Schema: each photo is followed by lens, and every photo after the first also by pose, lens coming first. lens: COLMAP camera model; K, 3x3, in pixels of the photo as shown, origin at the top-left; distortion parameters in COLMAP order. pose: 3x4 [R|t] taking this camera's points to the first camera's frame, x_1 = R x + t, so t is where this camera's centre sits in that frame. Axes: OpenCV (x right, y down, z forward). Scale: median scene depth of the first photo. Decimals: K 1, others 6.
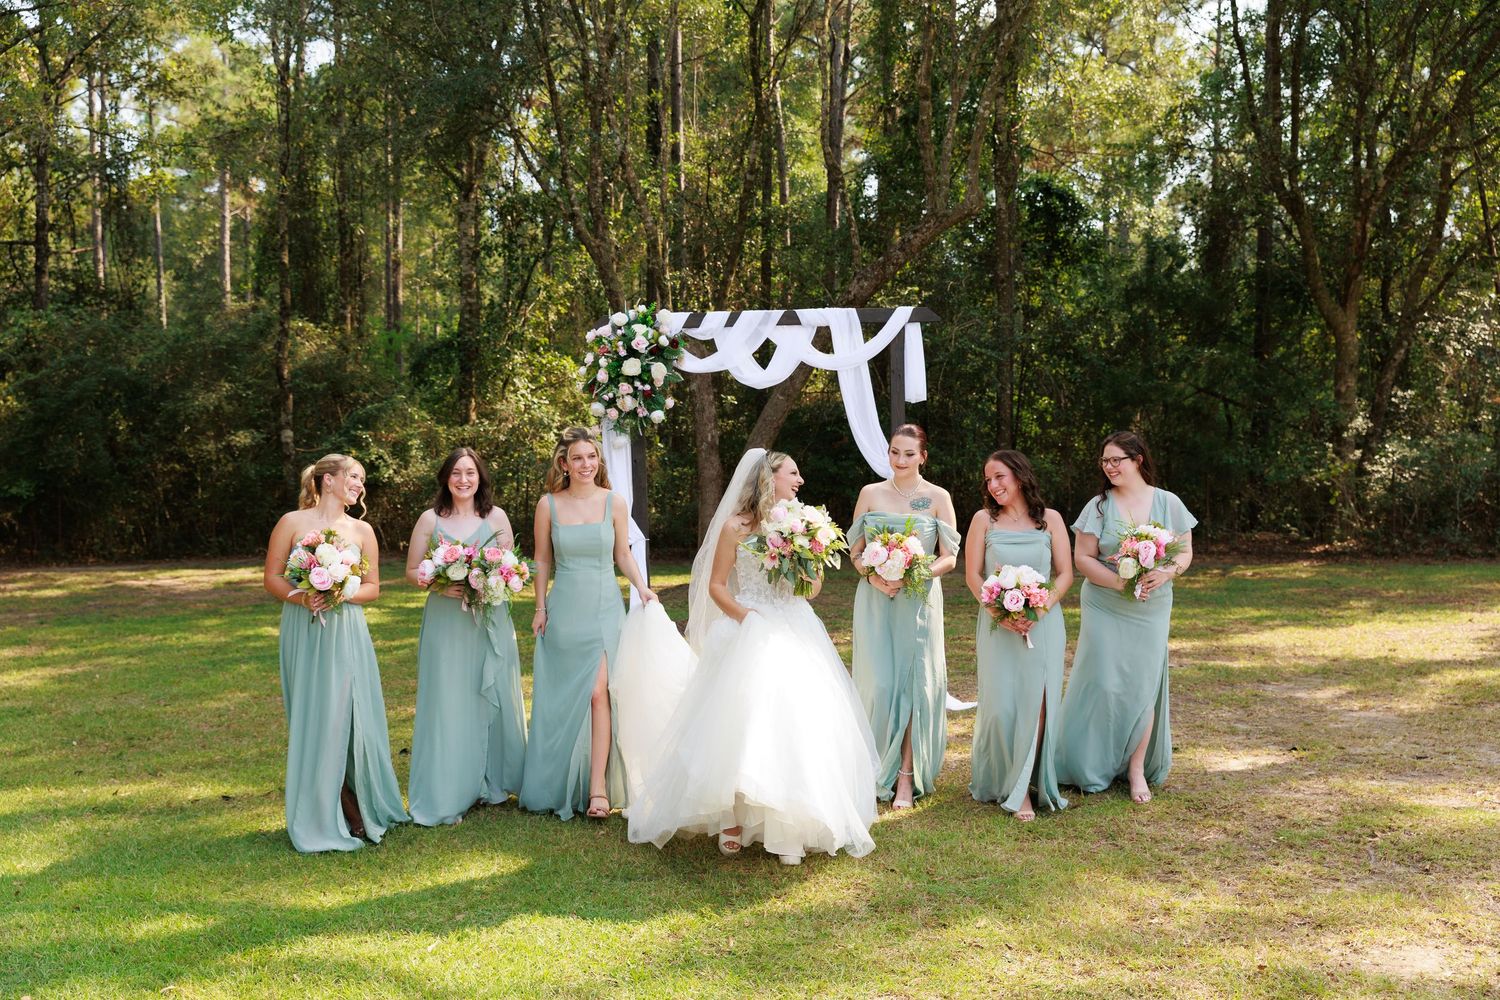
lens RADIAL K [[1671.1, 0, 745.6], [0, 1671.1, 514.6], [0, 0, 1]] dist [0.024587, 0.000000]
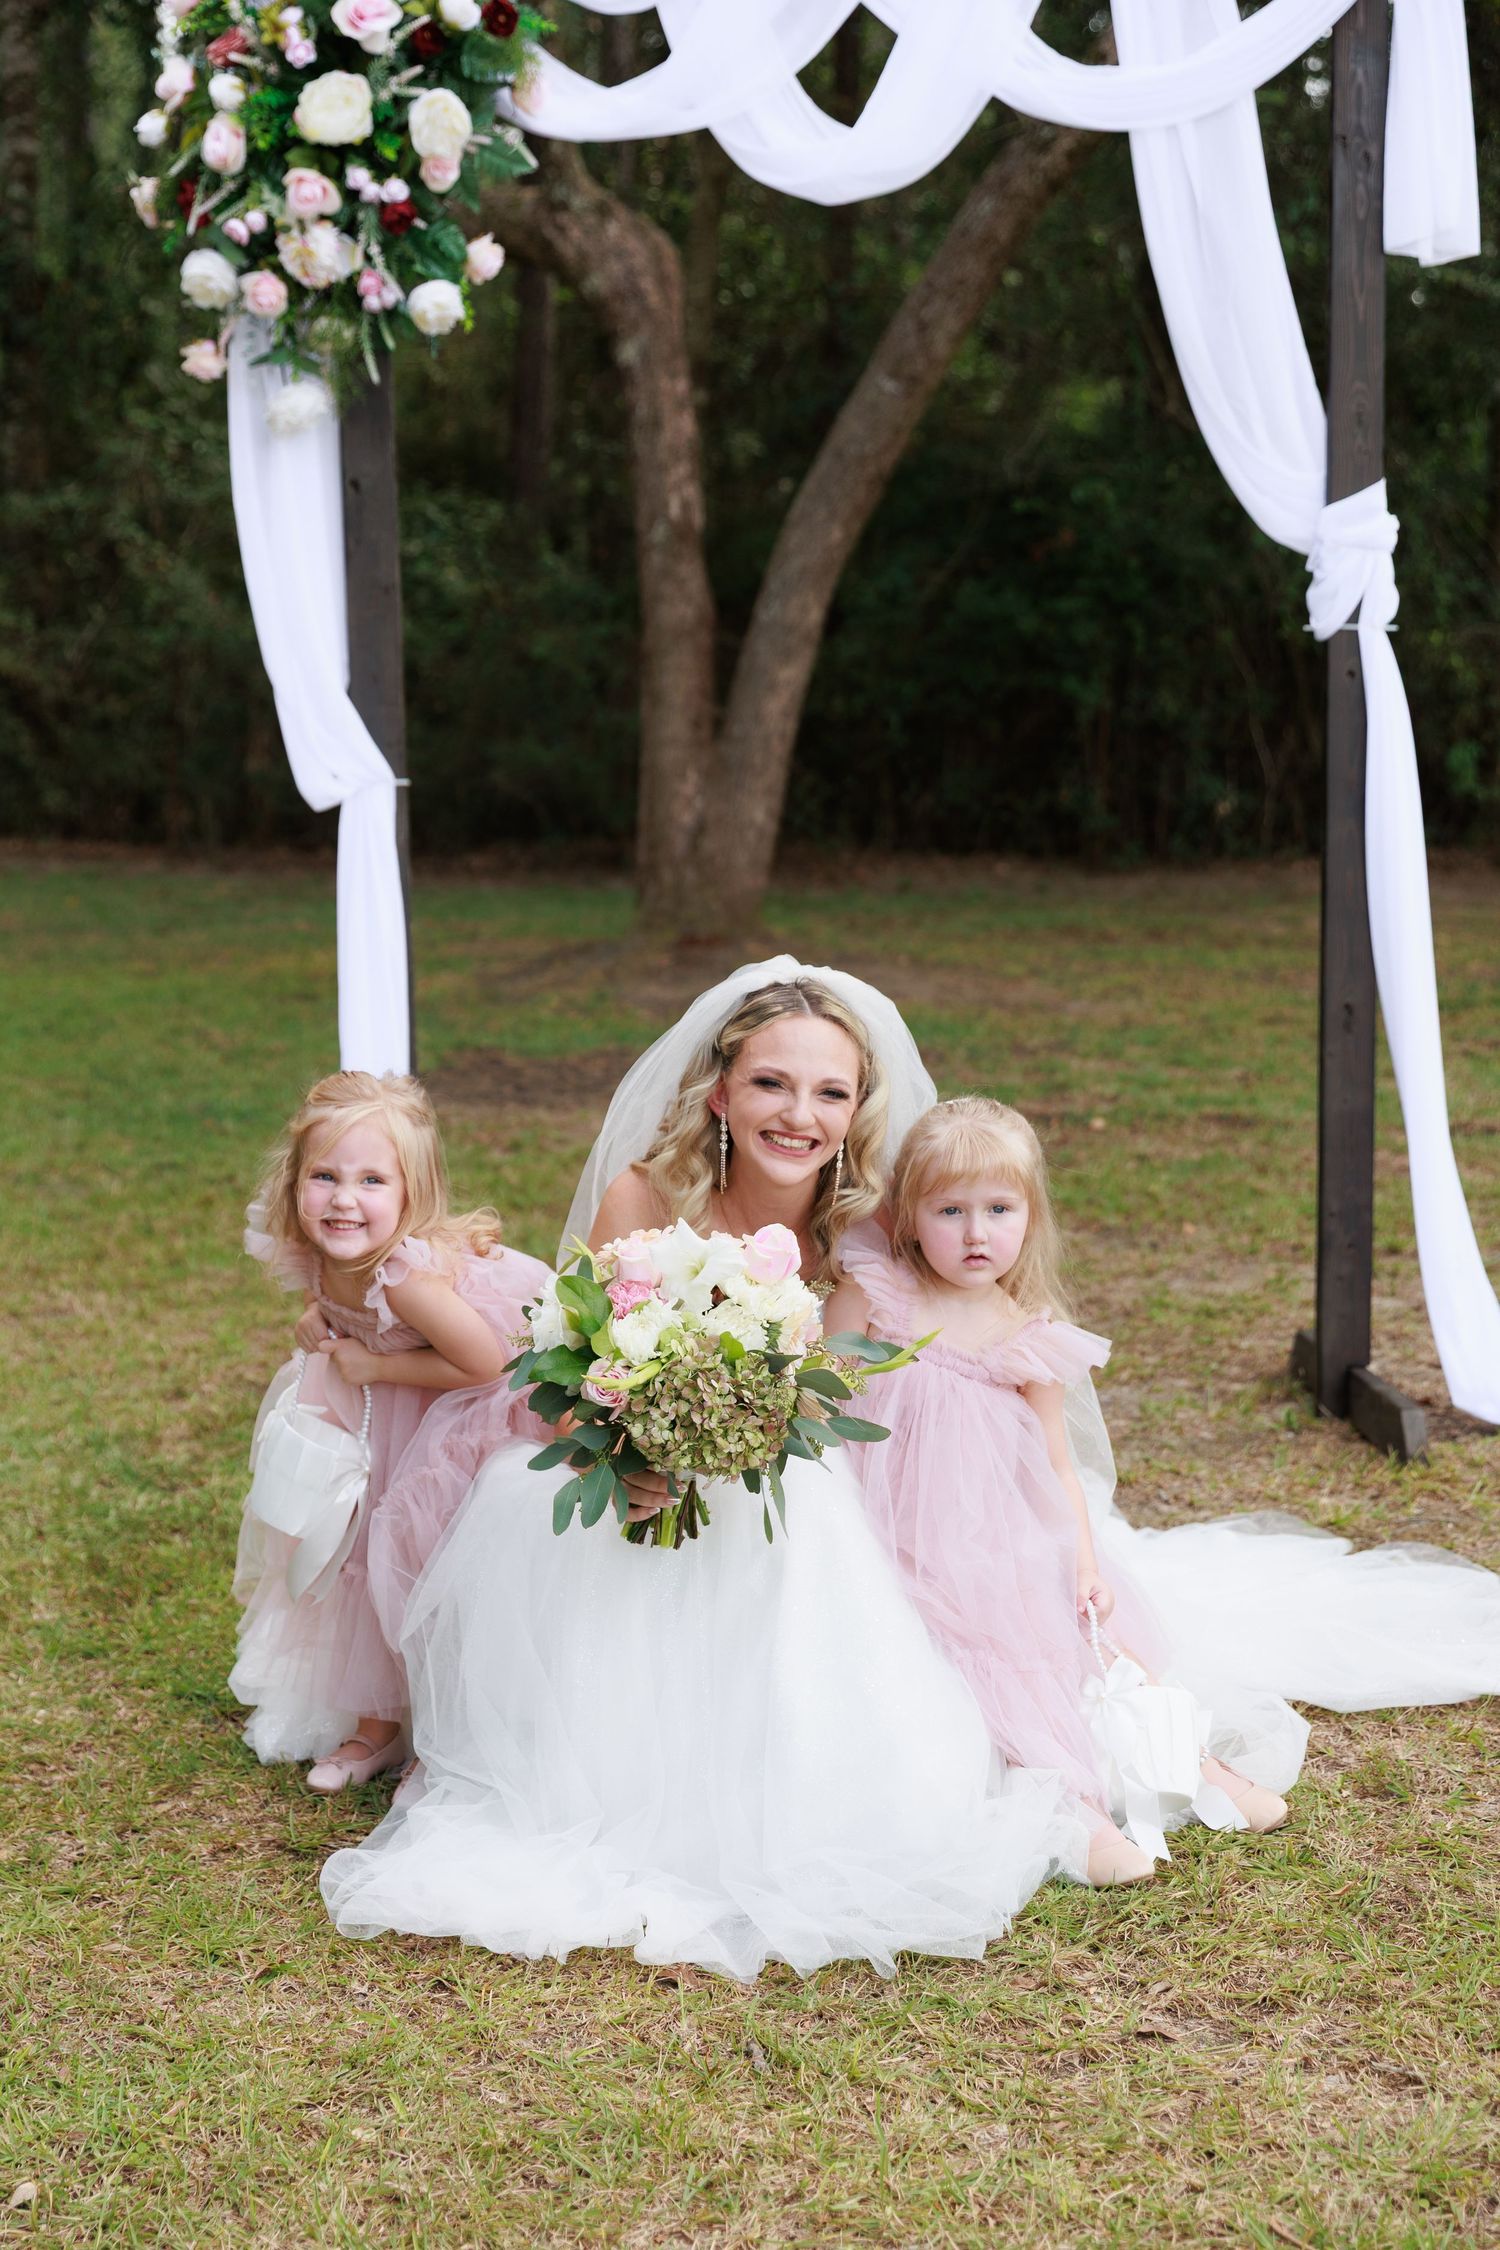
lens RADIAL K [[3833.3, 0, 763.9], [0, 3833.3, 1254.5], [0, 0, 1]] dist [-0.008804, 0.000000]
pose [[0.999947, 0.009116, -0.004870, 0.002569], [-0.008440, 0.992219, 0.124222, 0.013227], [0.005964, -0.124175, 0.992242, 0.385974]]
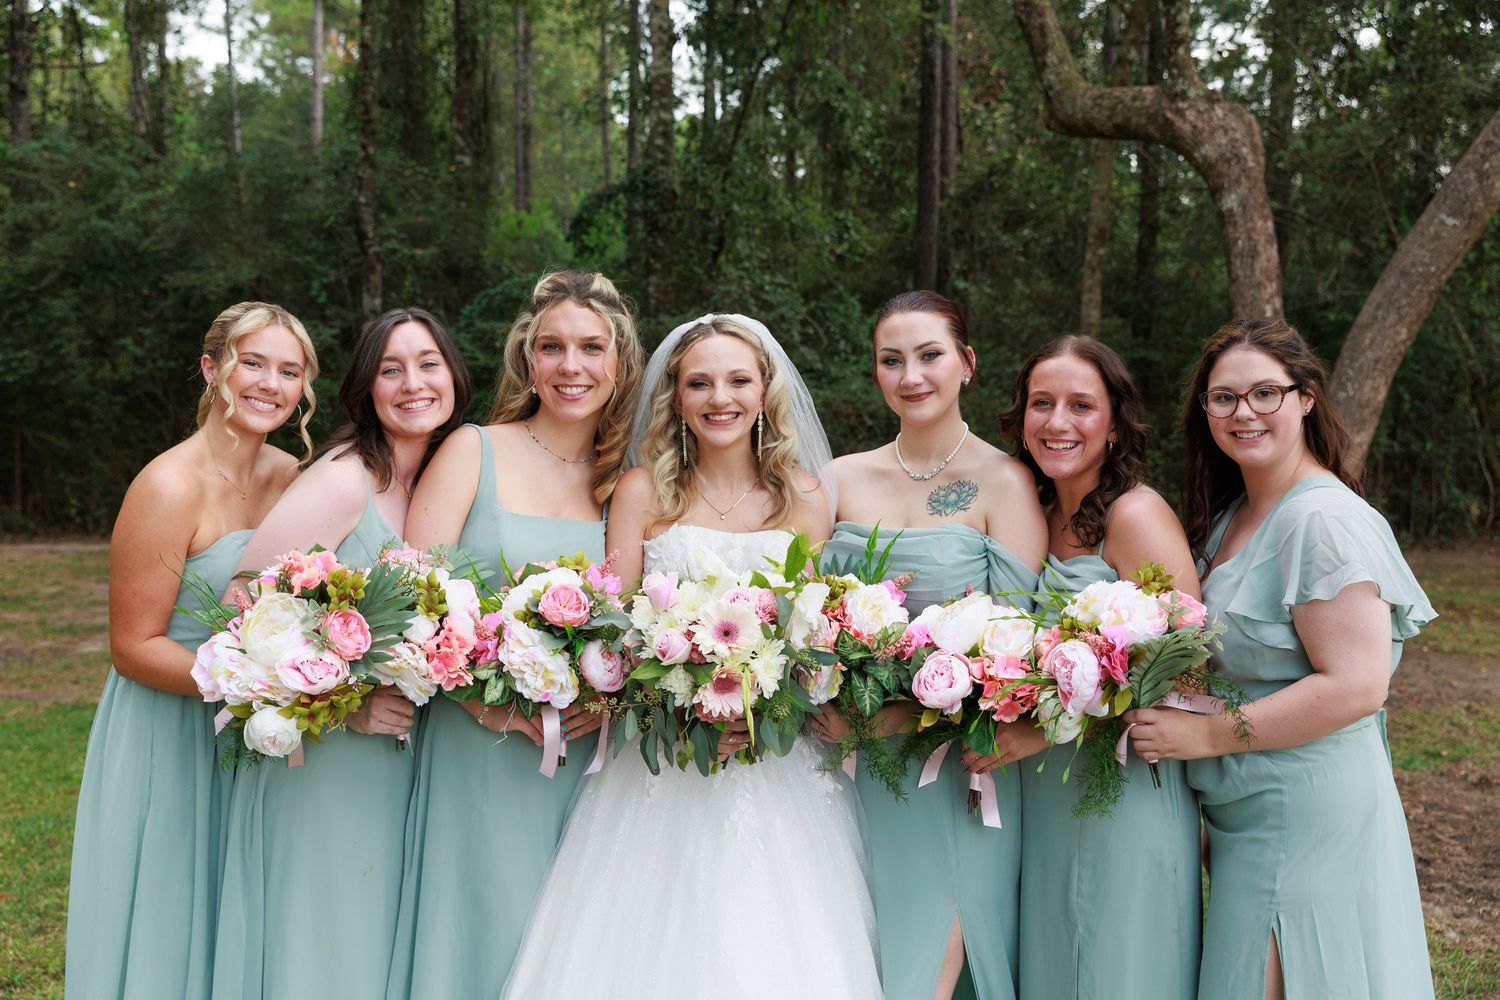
lens RADIAL K [[1671.1, 0, 718.7], [0, 1671.1, 491.2], [0, 0, 1]] dist [0.024587, 0.000000]
pose [[0.996869, 0.008908, -0.078561, -0.240770], [-0.006613, 0.999545, 0.029428, -0.019322], [0.078788, -0.028816, 0.996475, 0.966994]]
